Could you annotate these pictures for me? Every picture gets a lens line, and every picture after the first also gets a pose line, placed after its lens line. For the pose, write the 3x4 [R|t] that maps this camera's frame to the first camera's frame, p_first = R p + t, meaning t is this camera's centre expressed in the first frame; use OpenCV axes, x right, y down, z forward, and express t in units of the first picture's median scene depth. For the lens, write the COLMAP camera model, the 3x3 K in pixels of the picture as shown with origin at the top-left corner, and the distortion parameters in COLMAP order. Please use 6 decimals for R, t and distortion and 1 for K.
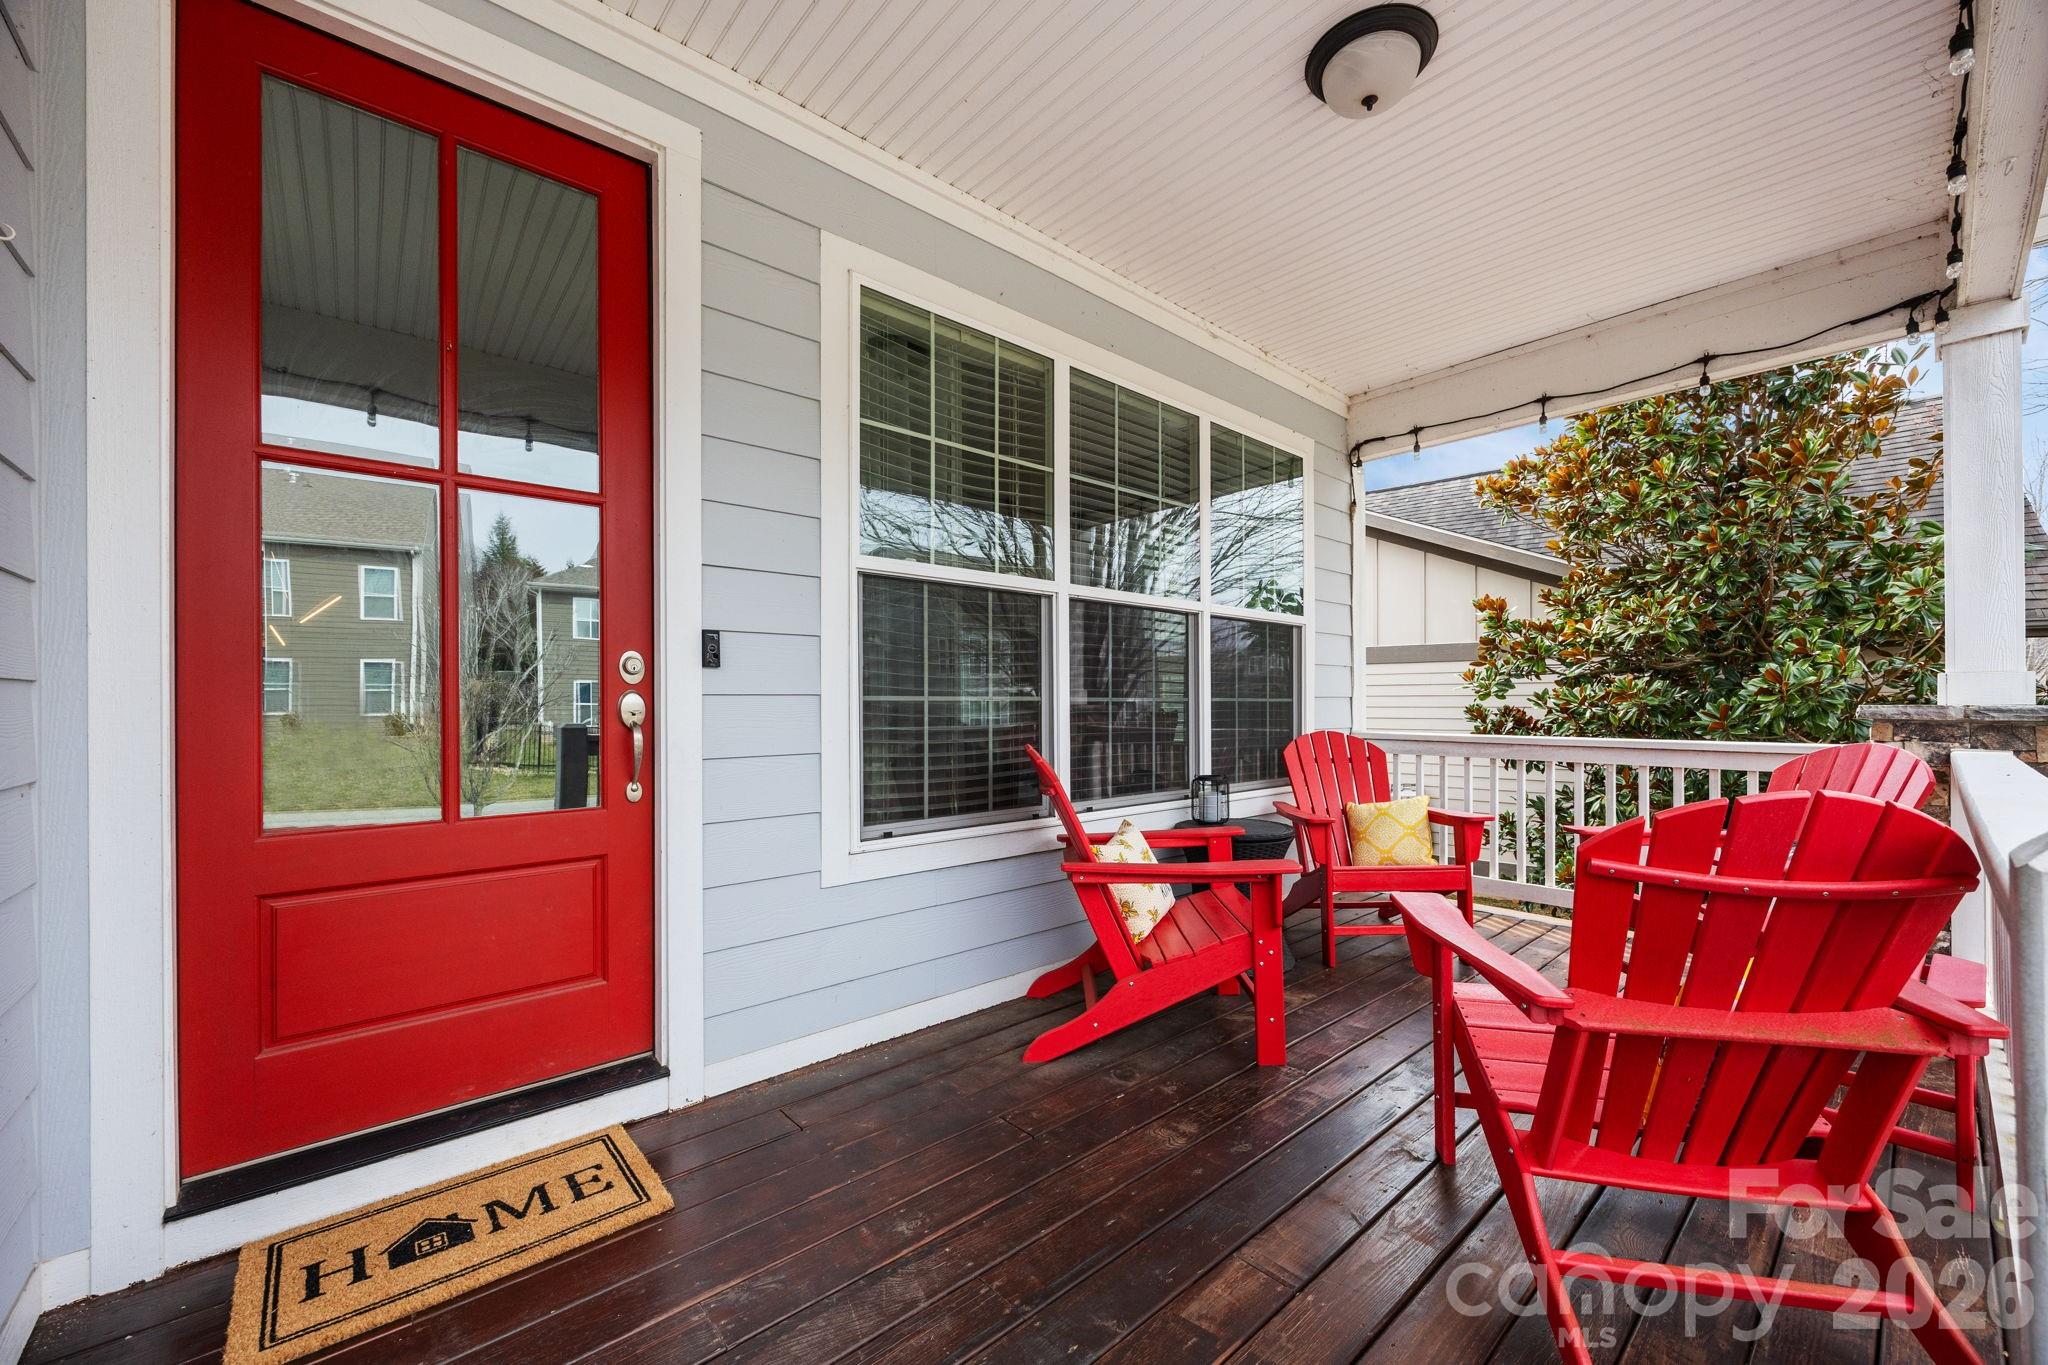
lens RADIAL K [[818.0, 0, 1027.5], [0, 818.0, 714.8], [0, 0, 1]] dist [-0.001631, -0.000379]
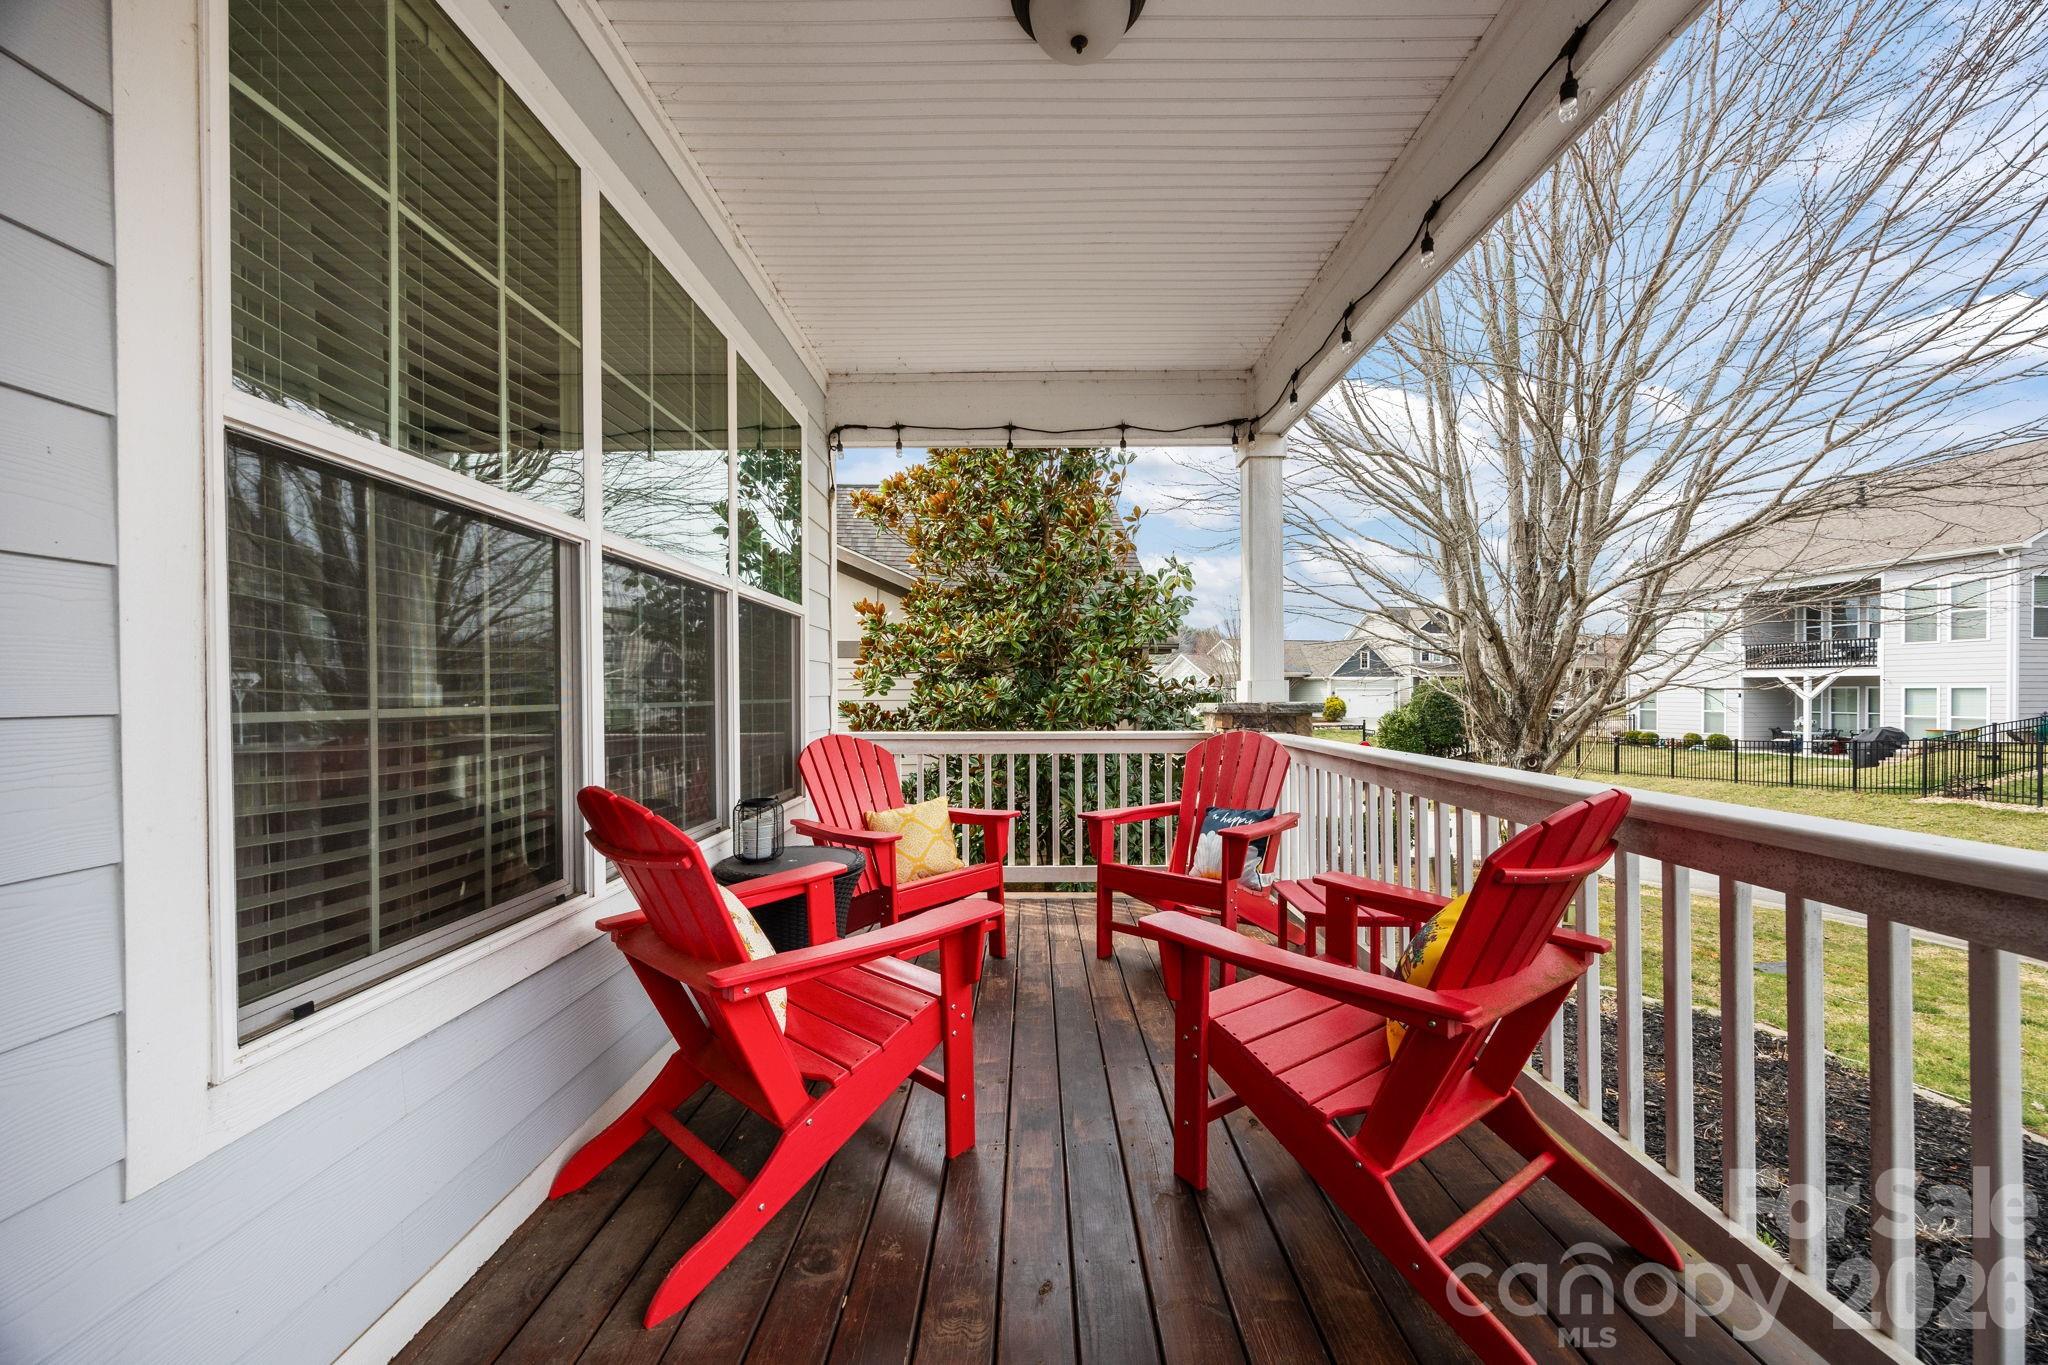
lens RADIAL K [[795.6, 0, 1028.0], [0, 795.6, 711.2], [0, 0, 1]] dist [-0.000770, -0.000065]
pose [[0.643842, -0.022832, 0.764818, -0.147761], [0.019202, 0.999722, 0.013680, -0.012567], [-0.764918, 0.005878, 0.644101, 0.230421]]
